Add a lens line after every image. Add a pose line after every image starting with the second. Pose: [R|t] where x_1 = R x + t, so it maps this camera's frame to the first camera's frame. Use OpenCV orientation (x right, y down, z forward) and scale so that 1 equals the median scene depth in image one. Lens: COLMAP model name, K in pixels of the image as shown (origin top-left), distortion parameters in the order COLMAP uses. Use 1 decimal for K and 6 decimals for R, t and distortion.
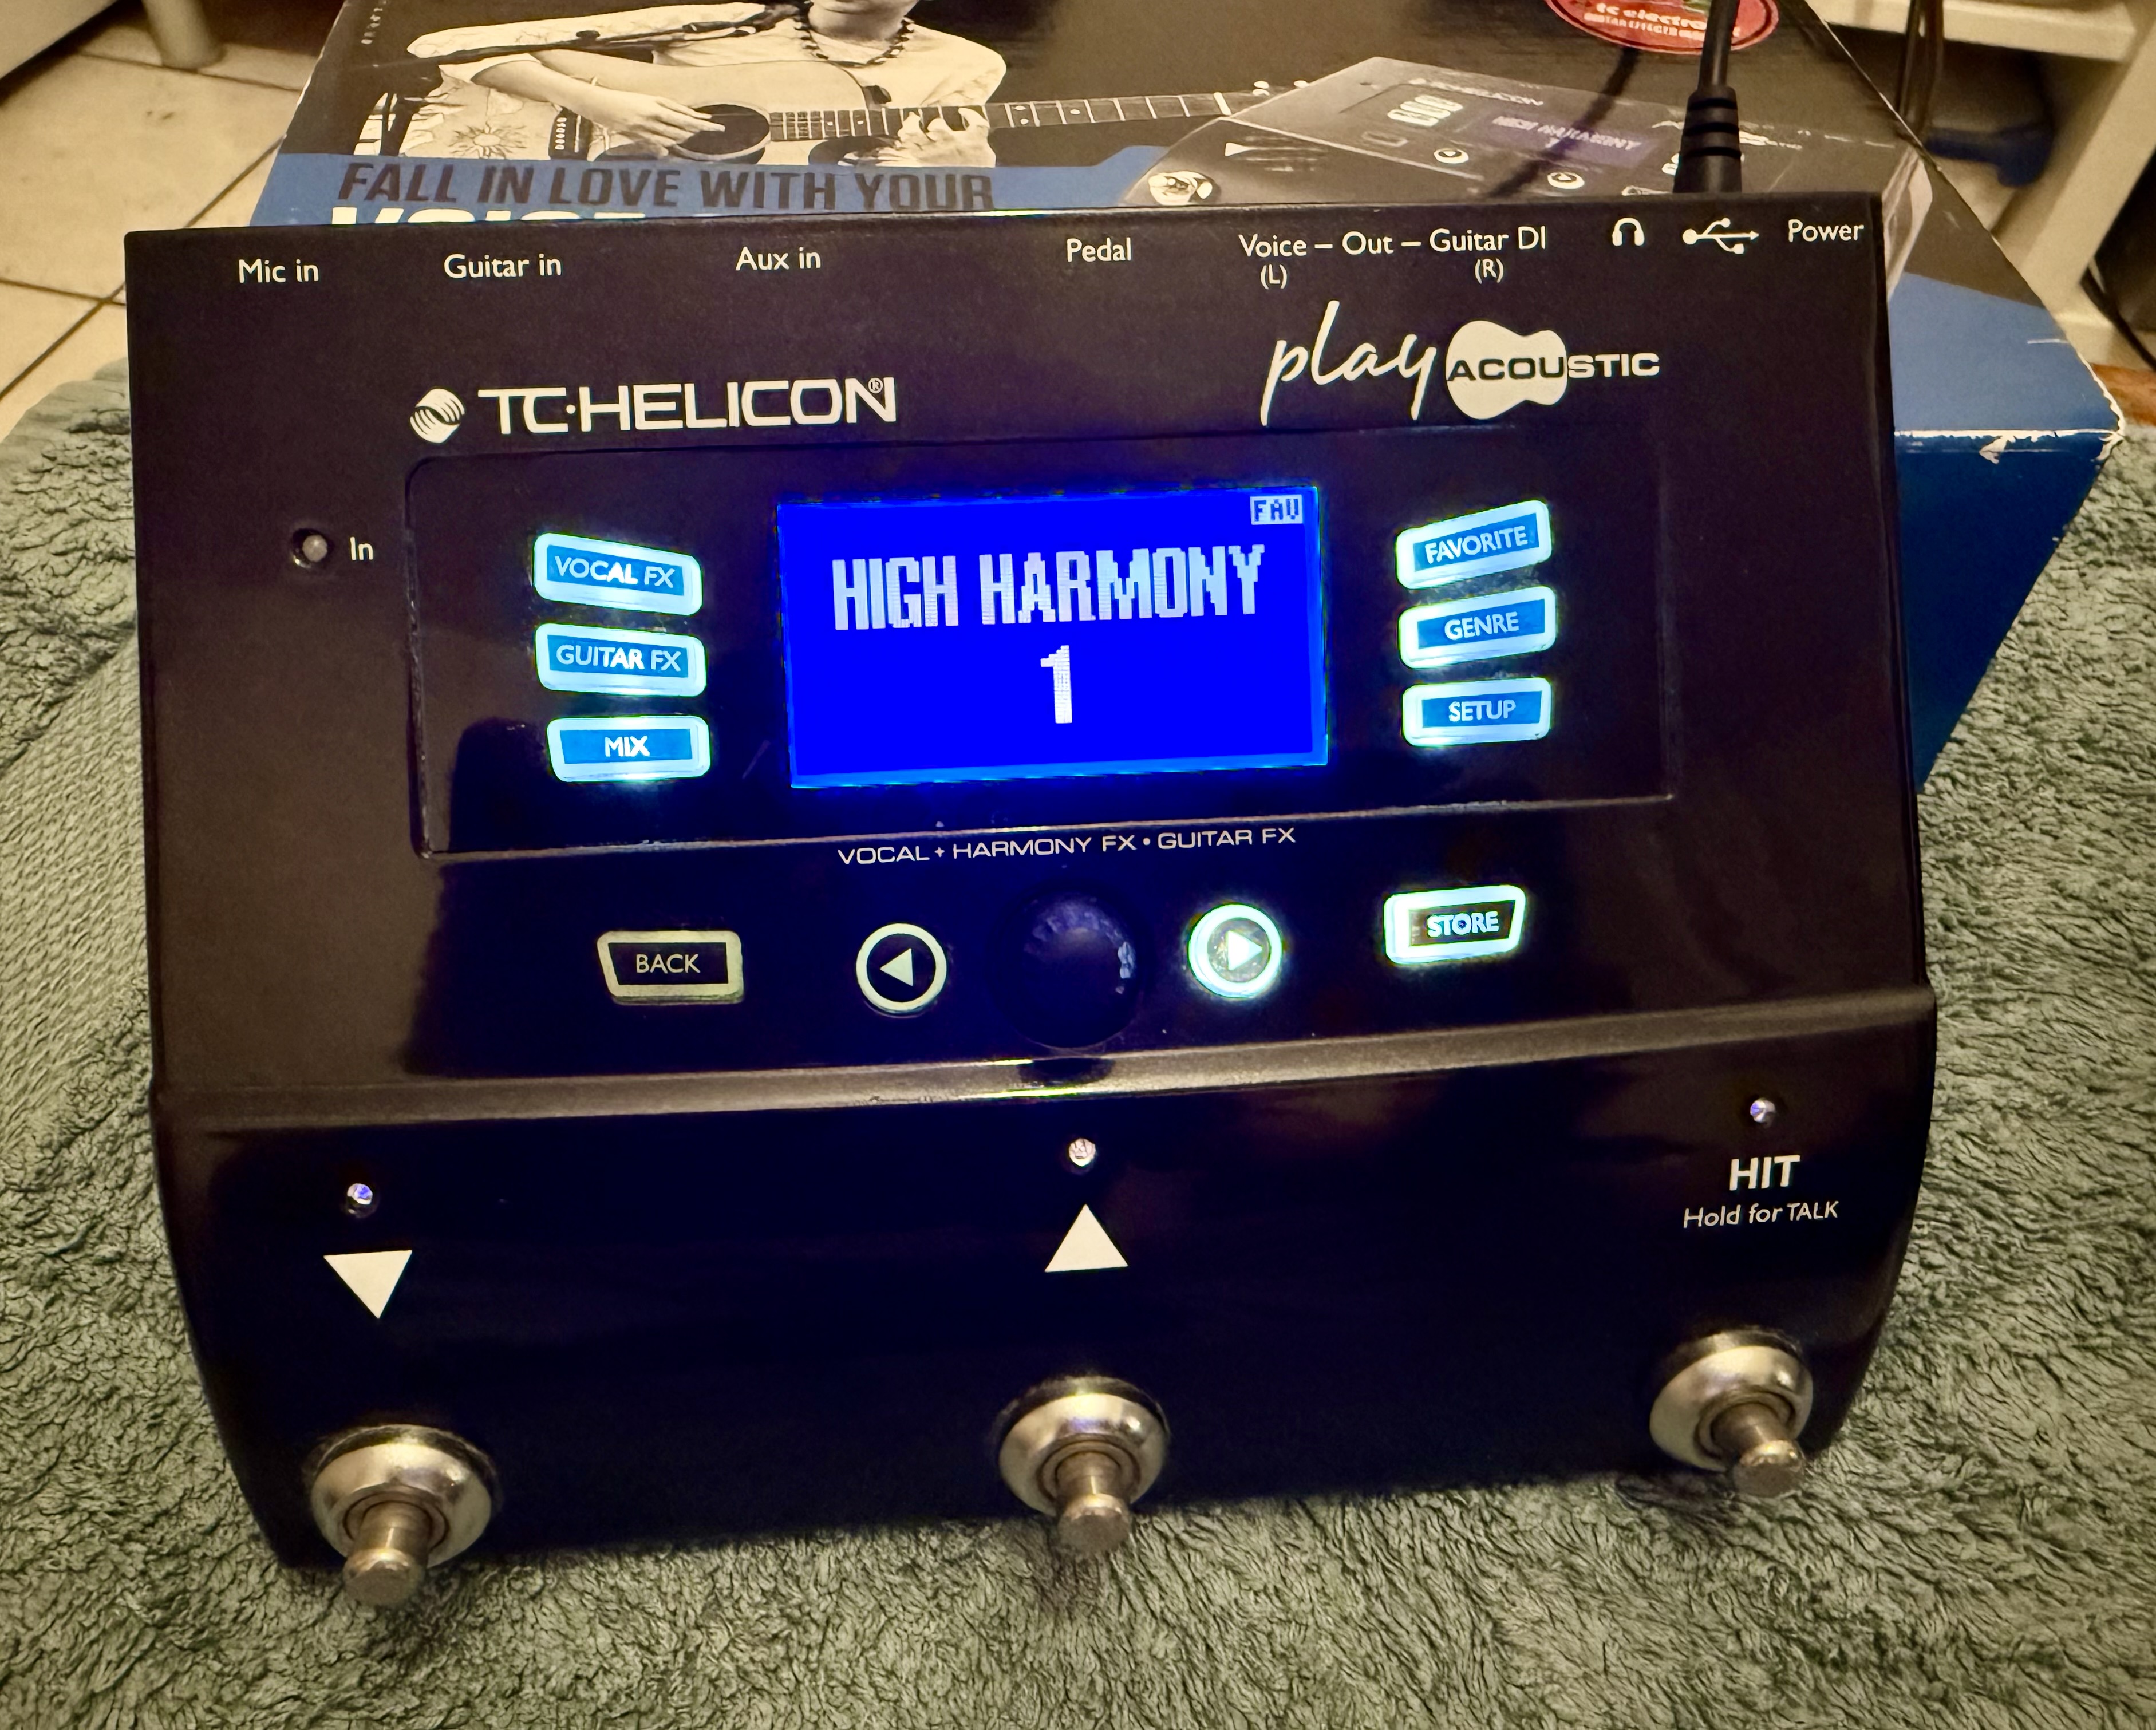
lens RADIAL K [[1708.6, 0, 1034.8], [0, 1708.6, 829.6], [0, 0, 1]] dist [0.049083, -0.003355]
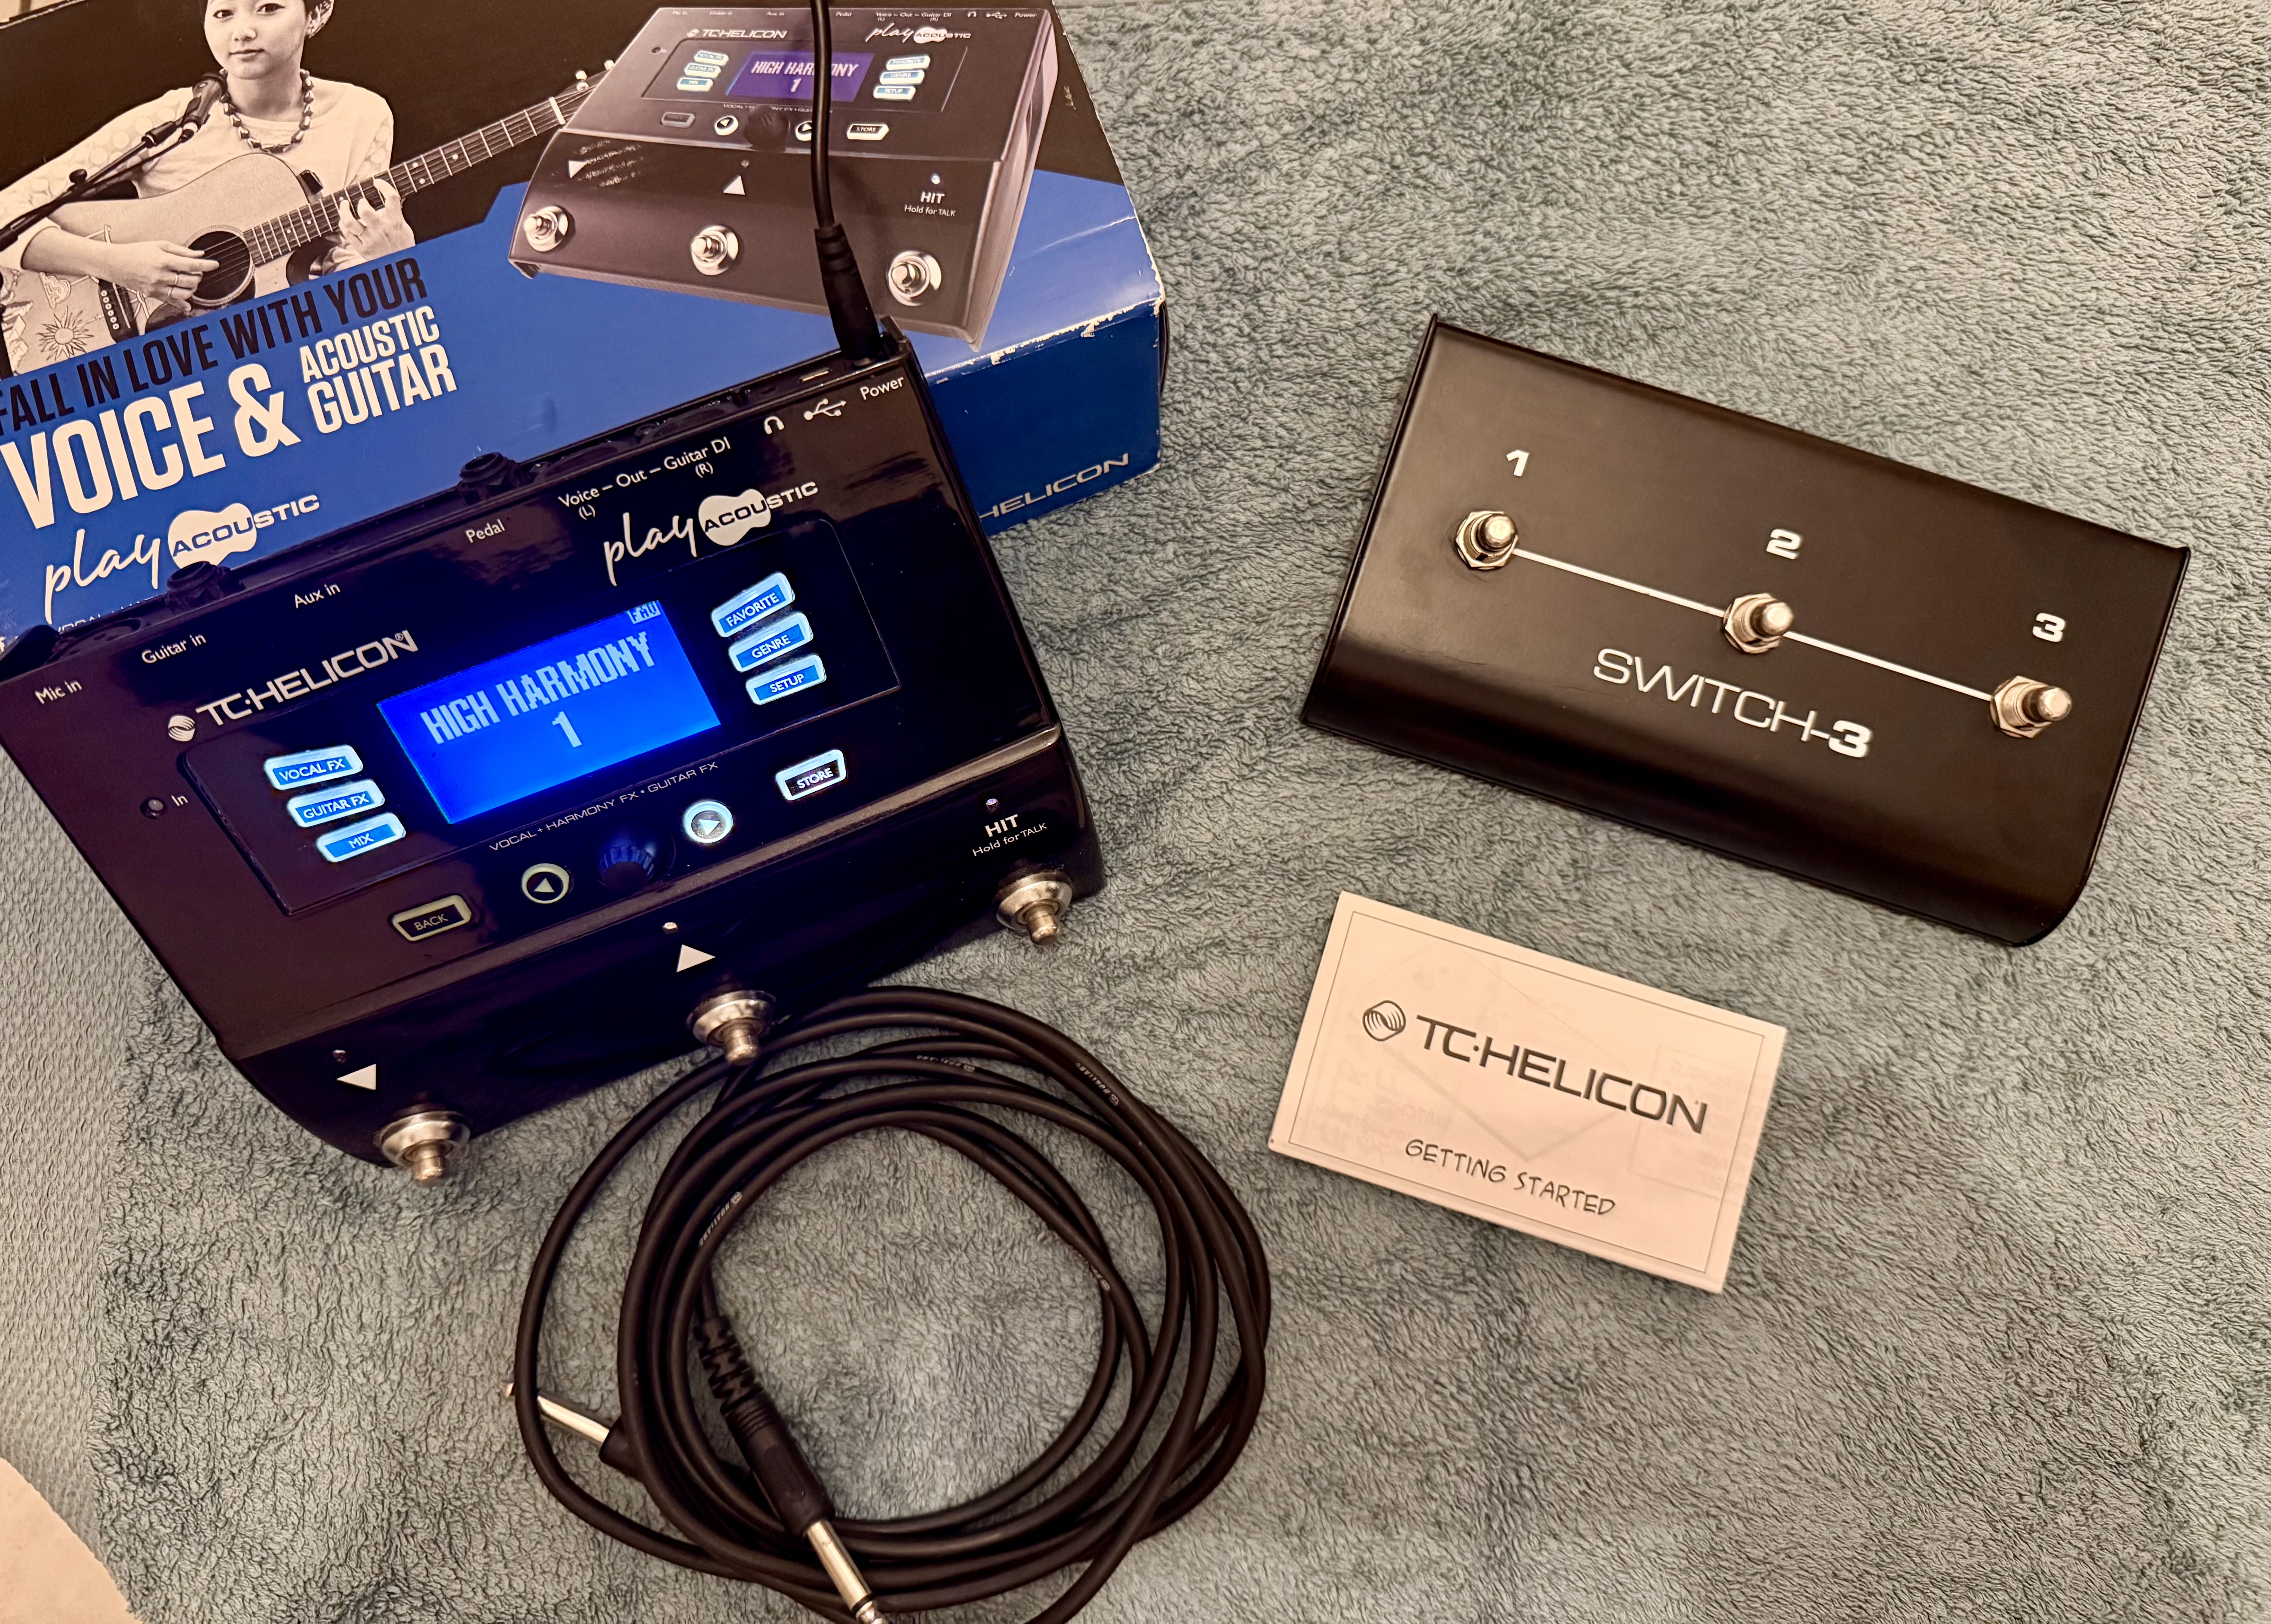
lens RADIAL K [[1696.3, 0, 1135.5], [0, 1696.3, 812.0], [0, 0, 1]] dist [-0.011435, 0.000646]
pose [[0.960252, -0.278846, 0.012677, 0.566002], [0.232024, 0.822612, 0.519109, -0.831380], [-0.155180, -0.495534, 0.854614, -0.729690]]
